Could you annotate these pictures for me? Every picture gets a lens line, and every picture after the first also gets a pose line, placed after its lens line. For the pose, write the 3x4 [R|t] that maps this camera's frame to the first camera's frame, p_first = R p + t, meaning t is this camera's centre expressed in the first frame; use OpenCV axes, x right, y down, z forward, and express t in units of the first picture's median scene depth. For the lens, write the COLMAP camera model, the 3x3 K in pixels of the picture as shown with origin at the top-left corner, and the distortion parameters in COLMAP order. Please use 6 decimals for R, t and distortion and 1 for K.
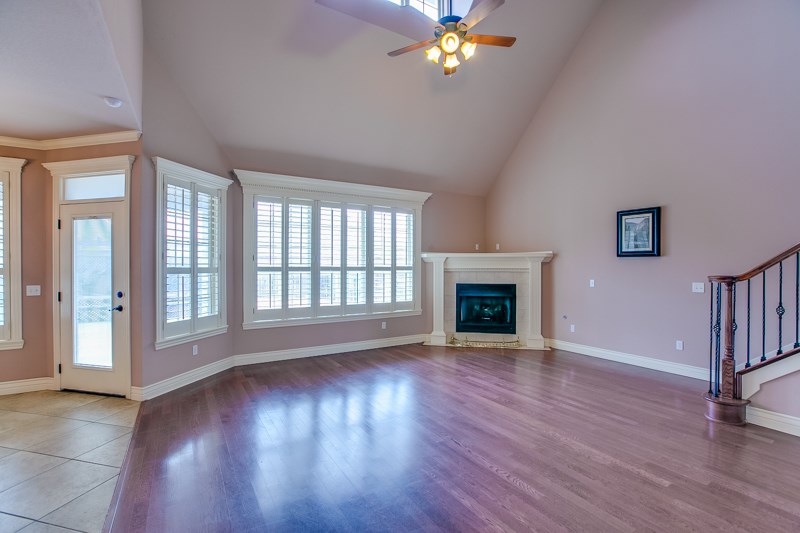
lens RADIAL K [[367.3, 0, 410.8], [0, 367.3, 267.1], [0, 0, 1]] dist [-0.035982, 0.008813]
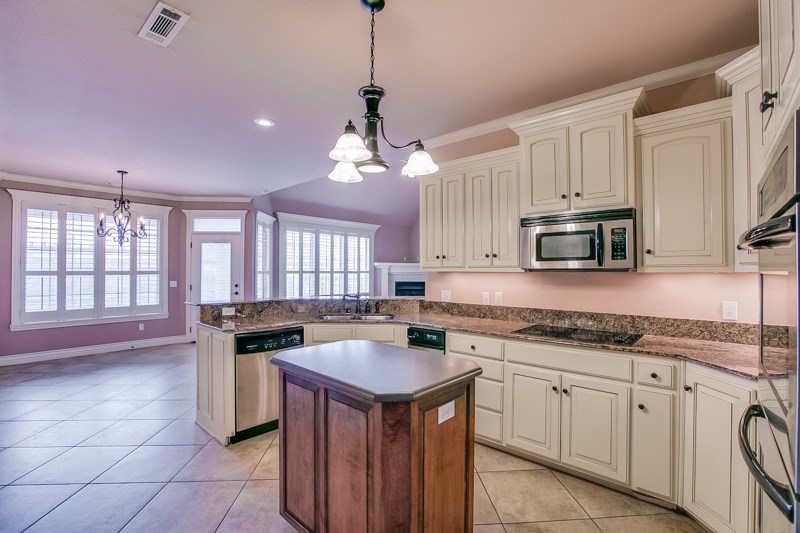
lens RADIAL K [[367.3, 0, 401.1], [0, 367.3, 269.3], [0, 0, 1]] dist [-0.035982, 0.008813]
pose [[0.963042, 0.006425, 0.269275, -0.458597], [-0.004657, 0.999963, -0.007203, 0.003299], [-0.269311, 0.005683, 0.963036, -0.905703]]
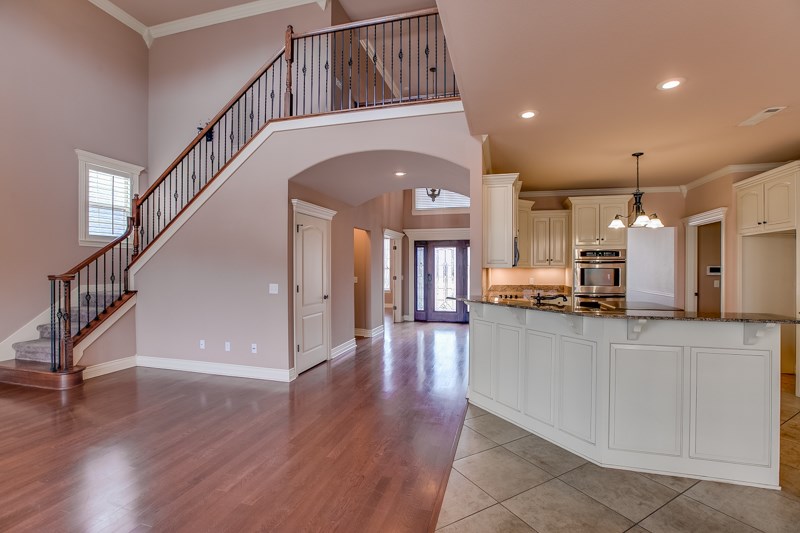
lens RADIAL K [[367.3, 0, 404.7], [0, 367.3, 268.2], [0, 0, 1]] dist [-0.035982, 0.008813]
pose [[-0.673036, -0.001881, 0.739607, -0.686708], [0.001274, 0.999992, 0.003703, -0.002593], [-0.739609, 0.003435, -0.673028, 0.751127]]
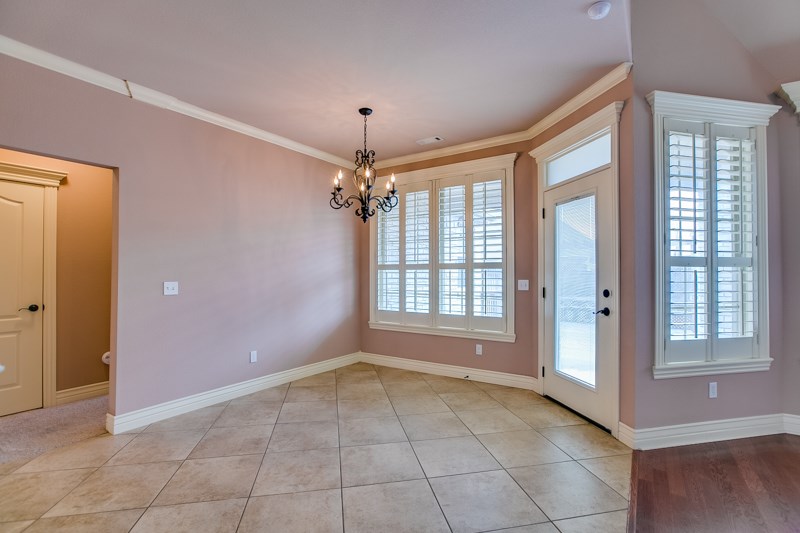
lens RADIAL K [[367.3, 0, 404.8], [0, 367.3, 270.3], [0, 0, 1]] dist [-0.035982, 0.008813]
pose [[0.408216, -0.005714, -0.912867, -0.262550], [-0.003546, 0.999963, -0.007845, 0.032604], [0.912878, 0.006439, 0.408181, 0.280596]]
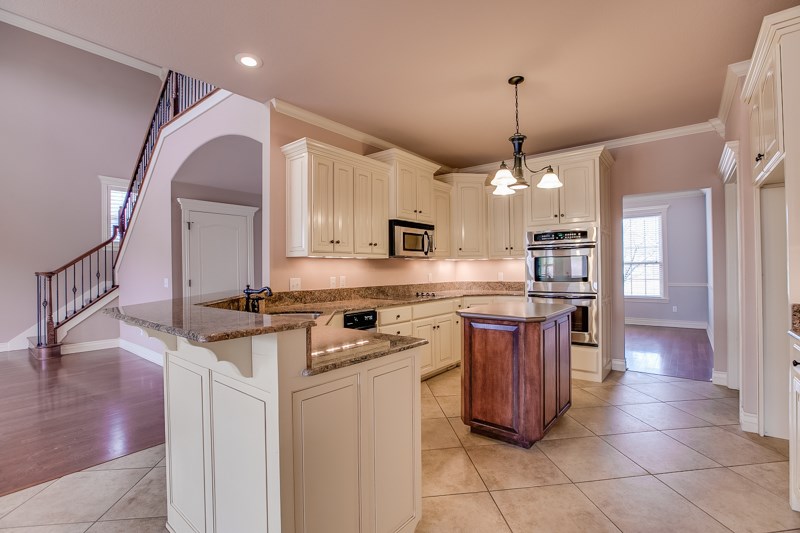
lens RADIAL K [[367.3, 0, 407.5], [0, 367.3, 267.1], [0, 0, 1]] dist [-0.035982, 0.008813]
pose [[-0.319776, 0.014025, 0.947389, -0.960938], [0.016645, 0.999819, -0.009183, 0.034800], [-0.947347, 0.012833, -0.319952, -0.044485]]
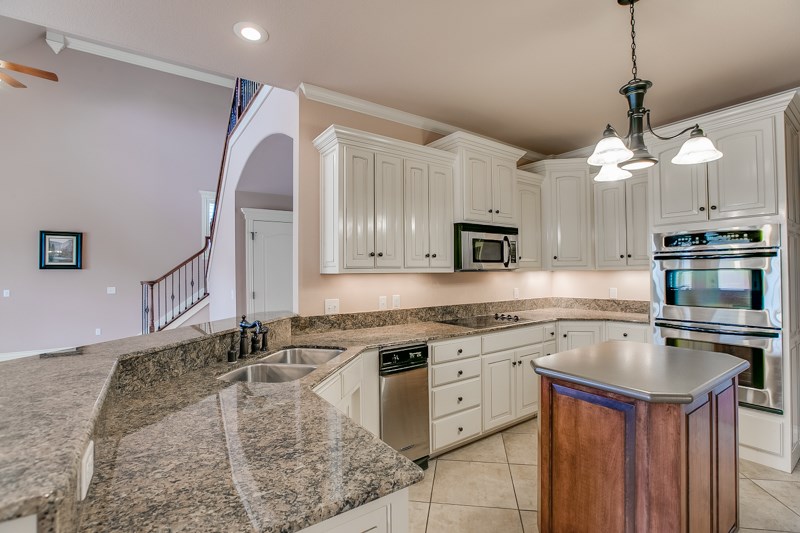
lens RADIAL K [[367.3, 0, 404.9], [0, 367.3, 267.8], [0, 0, 1]] dist [-0.035982, 0.008813]
pose [[-0.039791, 0.016446, 0.999073, -0.787469], [0.013891, 0.999777, -0.015905, 0.003671], [-0.999111, 0.013245, -0.040011, -0.174470]]
